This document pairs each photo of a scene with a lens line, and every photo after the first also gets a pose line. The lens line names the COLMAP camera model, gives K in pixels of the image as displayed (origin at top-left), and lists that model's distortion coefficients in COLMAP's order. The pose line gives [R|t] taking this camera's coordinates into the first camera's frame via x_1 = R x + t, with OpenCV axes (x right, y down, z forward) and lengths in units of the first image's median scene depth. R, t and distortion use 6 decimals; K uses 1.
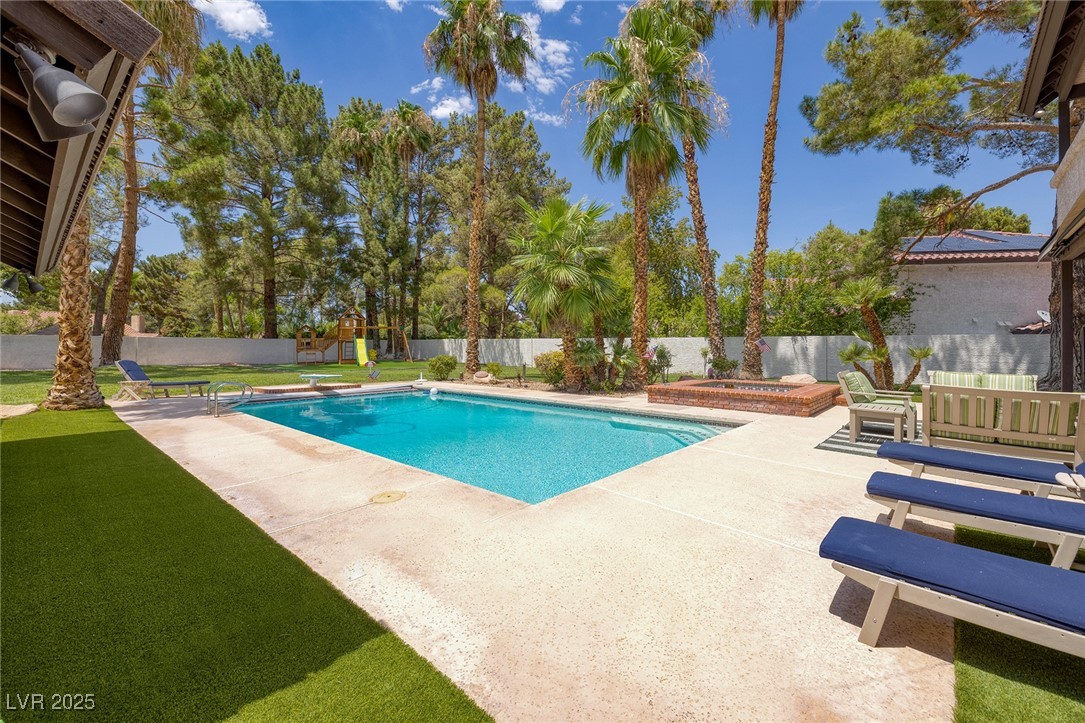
lens RADIAL K [[442.8, 0, 557.8], [0, 442.8, 350.8], [0, 0, 1]] dist [0.015484, 0.000128]
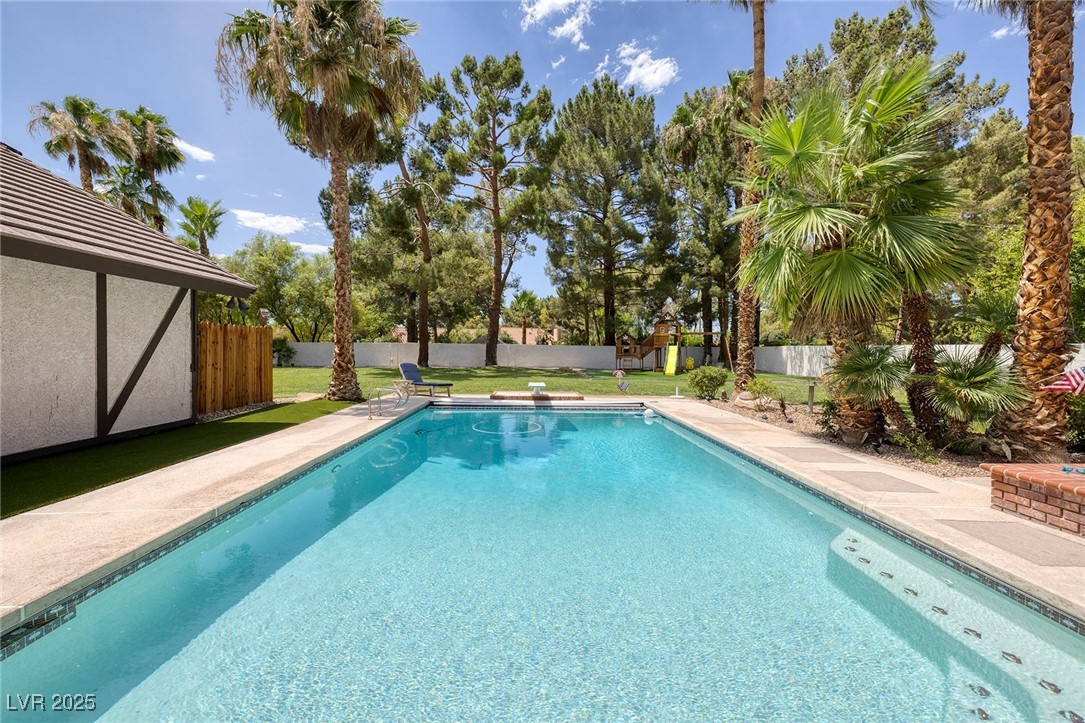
lens RADIAL K [[455.6, 0, 539.6], [0, 455.6, 360.4], [0, 0, 1]] dist [0.002132, 0.000179]
pose [[0.676646, 0.022379, -0.735968, 0.173528], [-0.018540, 0.999739, 0.013354, -0.007958], [0.736075, 0.004609, 0.676885, 0.330934]]
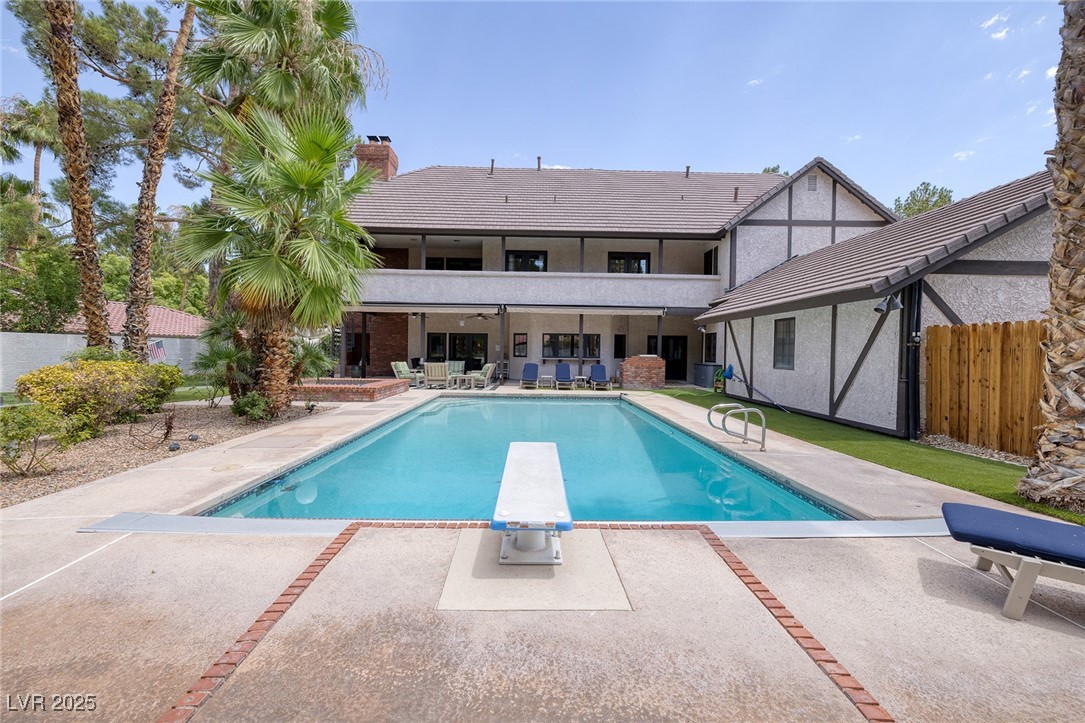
lens RADIAL K [[454.7, 0, 542.5], [0, 454.7, 361.5], [0, 0, 1]] dist [0.000803, 0.000003]
pose [[-0.690705, -0.023489, 0.722755, -0.640155], [-0.000114, 0.999476, 0.032373, -0.019552], [-0.723137, 0.022278, -0.690346, 1.076561]]
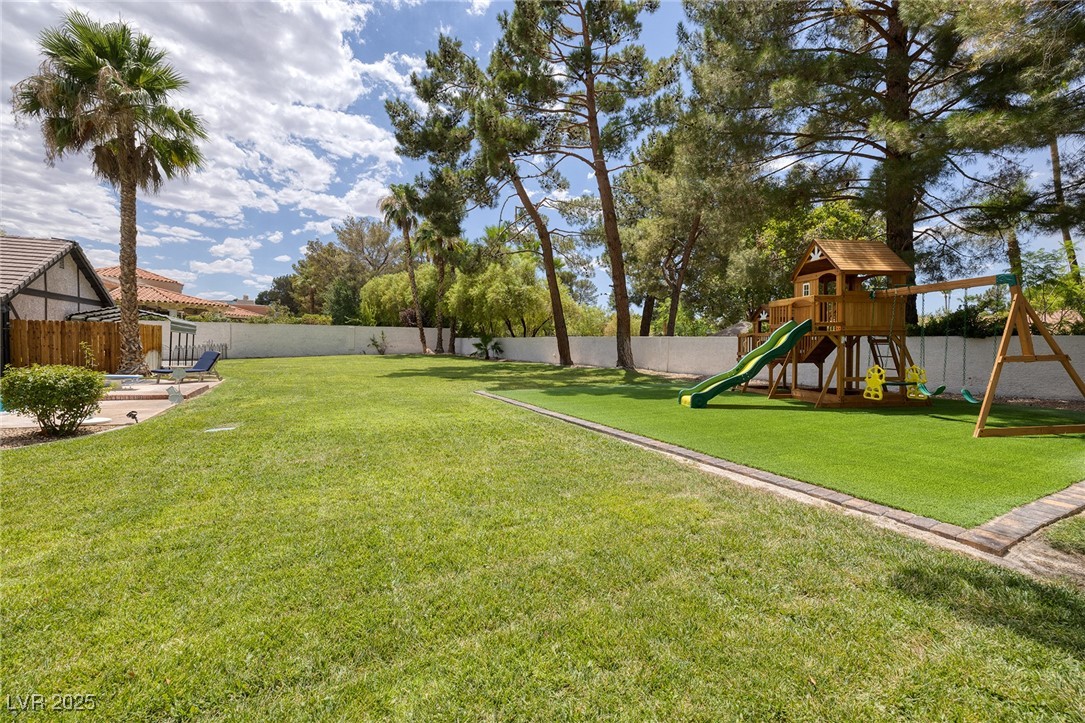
lens RADIAL K [[462.5, 0, 536.1], [0, 462.5, 353.2], [0, 0, 1]] dist [0.000557, -0.000111]
pose [[-0.354515, 0.017167, -0.934893, -0.013050], [-0.028809, 0.999156, 0.029272, -0.032643], [0.934607, 0.037310, -0.353721, 1.865439]]
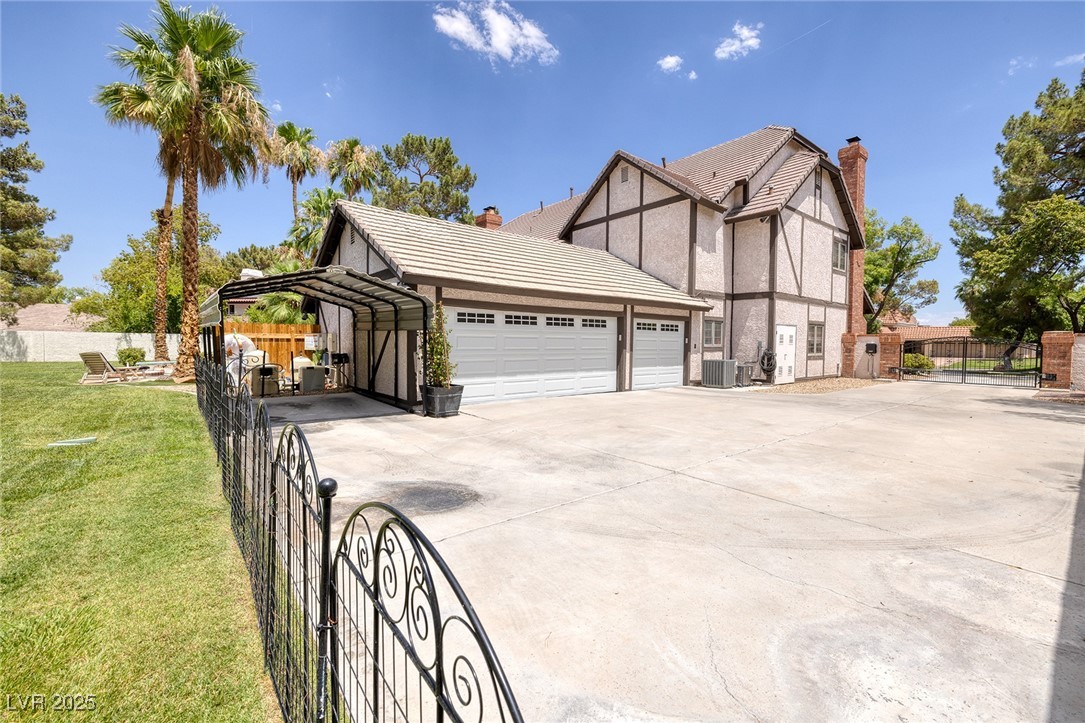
lens RADIAL K [[442.8, 0, 557.8], [0, 442.8, 350.8], [0, 0, 1]] dist [0.015484, 0.000128]
pose [[0.145600, -0.027014, 0.988975, -1.521807], [0.002654, 0.999634, 0.026914, -0.004456], [-0.989340, -0.001294, 0.145618, -0.327104]]
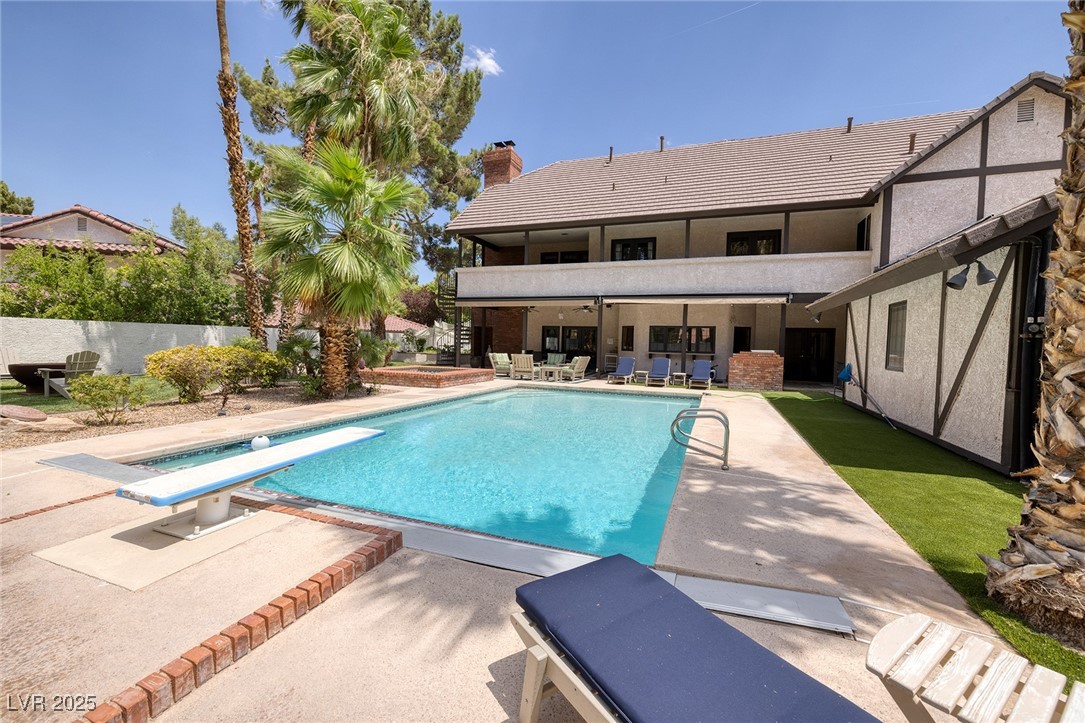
lens RADIAL K [[455.6, 0, 539.6], [0, 455.6, 360.4], [0, 0, 1]] dist [0.002132, 0.000179]
pose [[-0.361377, -0.043599, 0.931400, -0.743794], [-0.008009, 0.999014, 0.043657, -0.015873], [-0.932385, 0.008317, -0.361370, 0.873065]]
